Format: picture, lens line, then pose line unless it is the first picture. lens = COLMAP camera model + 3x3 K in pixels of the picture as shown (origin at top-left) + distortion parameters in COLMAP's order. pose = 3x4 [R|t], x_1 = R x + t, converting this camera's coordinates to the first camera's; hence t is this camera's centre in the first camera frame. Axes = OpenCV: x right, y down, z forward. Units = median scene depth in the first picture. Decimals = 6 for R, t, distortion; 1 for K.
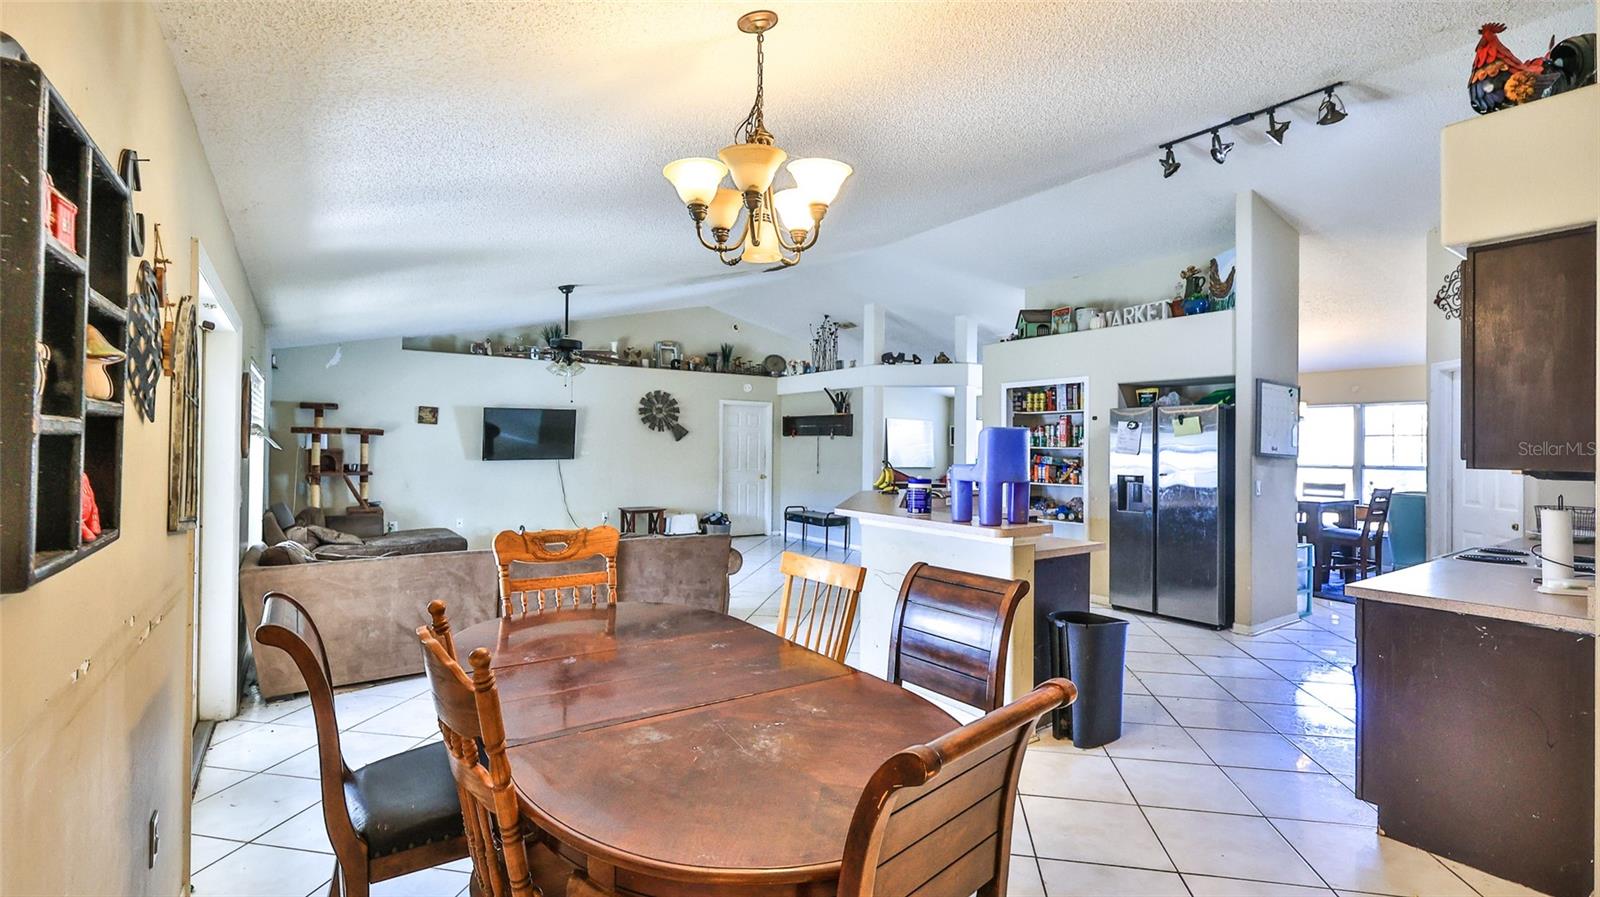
lens RADIAL K [[705.7, 0, 792.8], [0, 705.7, 444.5], [0, 0, 1]] dist [-0.006623, 0.001669]
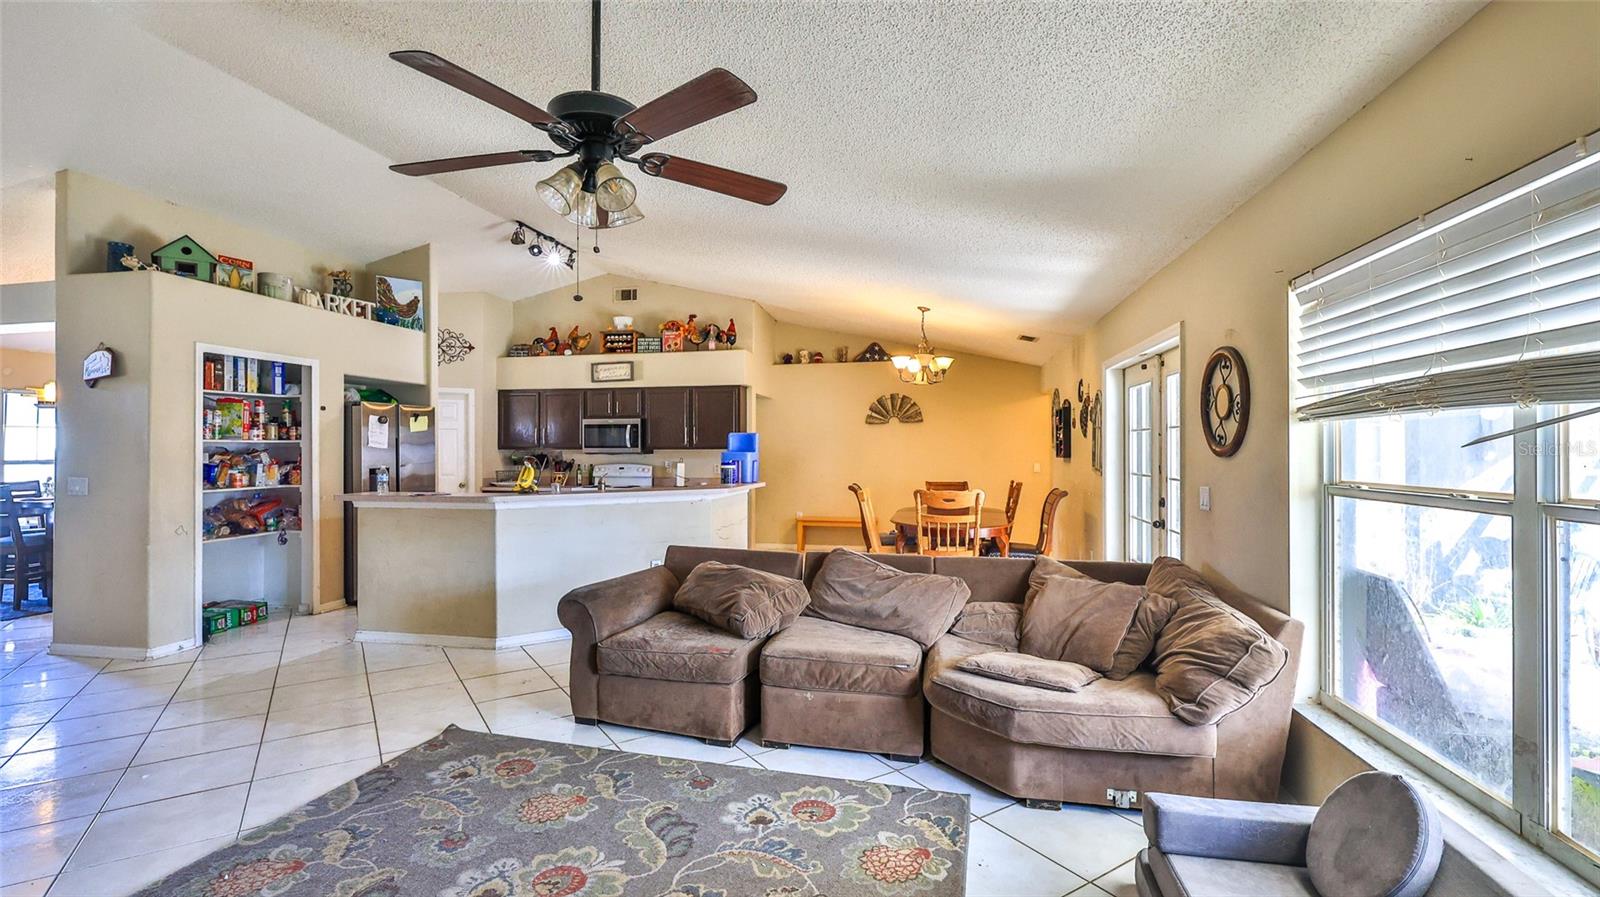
lens RADIAL K [[705.7, 0, 796.9], [0, 705.7, 447.0], [0, 0, 1]] dist [-0.006623, 0.001669]
pose [[-0.695557, -0.005749, 0.718448, -0.520607], [-0.007264, 0.999973, 0.000969, 0.005730], [-0.718435, -0.004545, -0.695580, 0.969339]]
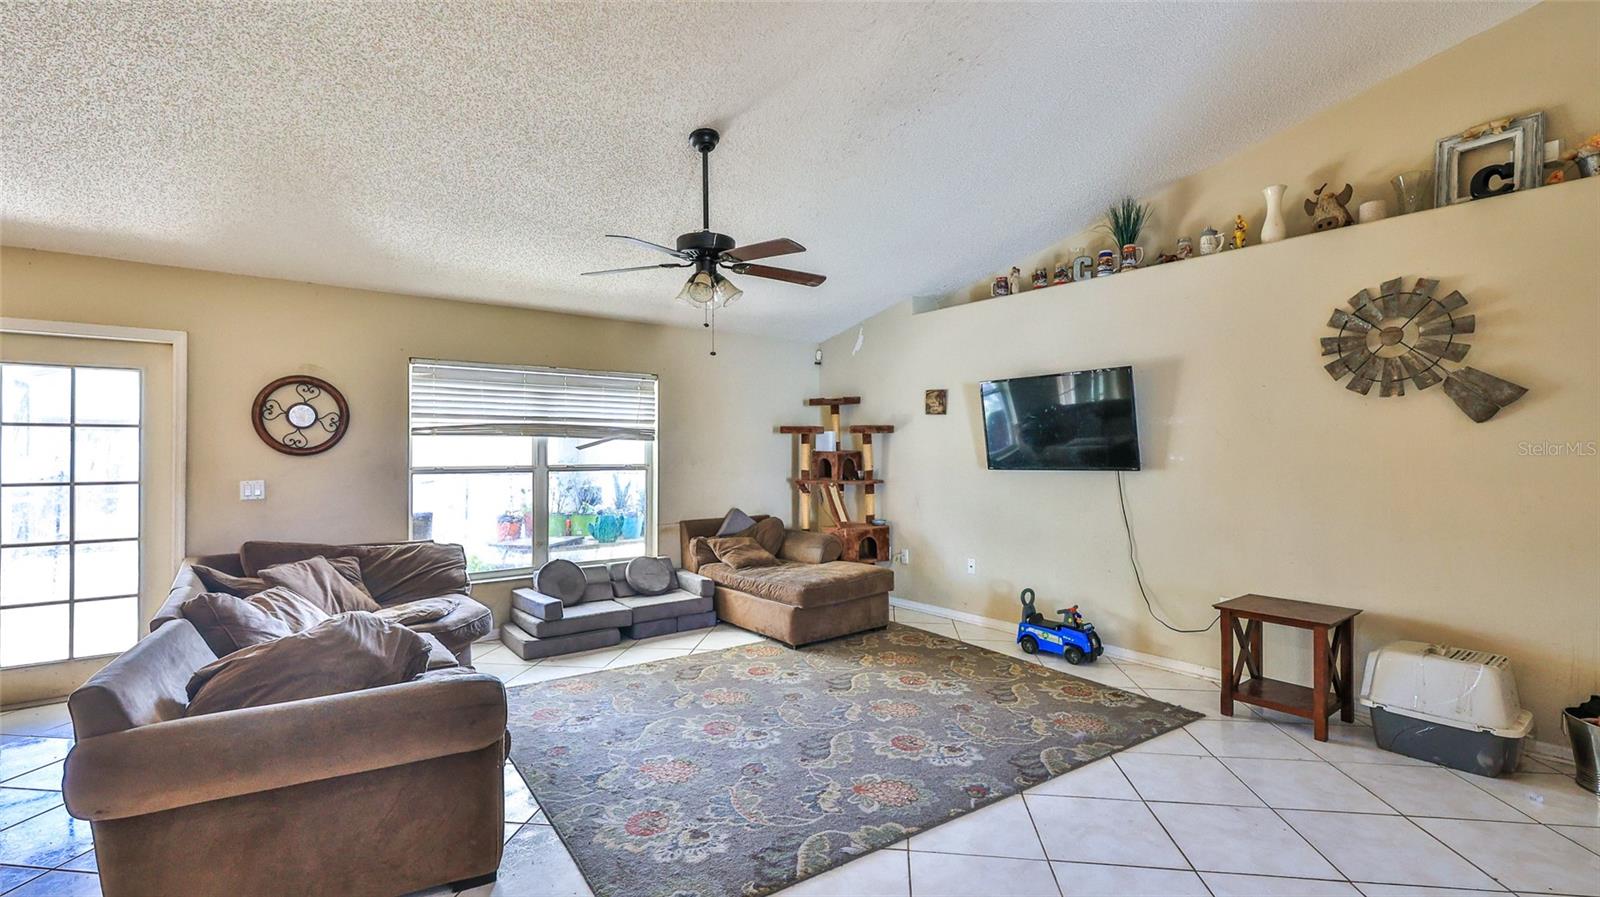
lens RADIAL K [[705.7, 0, 792.7], [0, 705.7, 446.7], [0, 0, 1]] dist [-0.006623, 0.001669]
pose [[0.059900, -0.015576, -0.998083, 0.170413], [0.004394, 0.999873, -0.015340, 0.012639], [0.998195, -0.003467, 0.059961, 0.863569]]
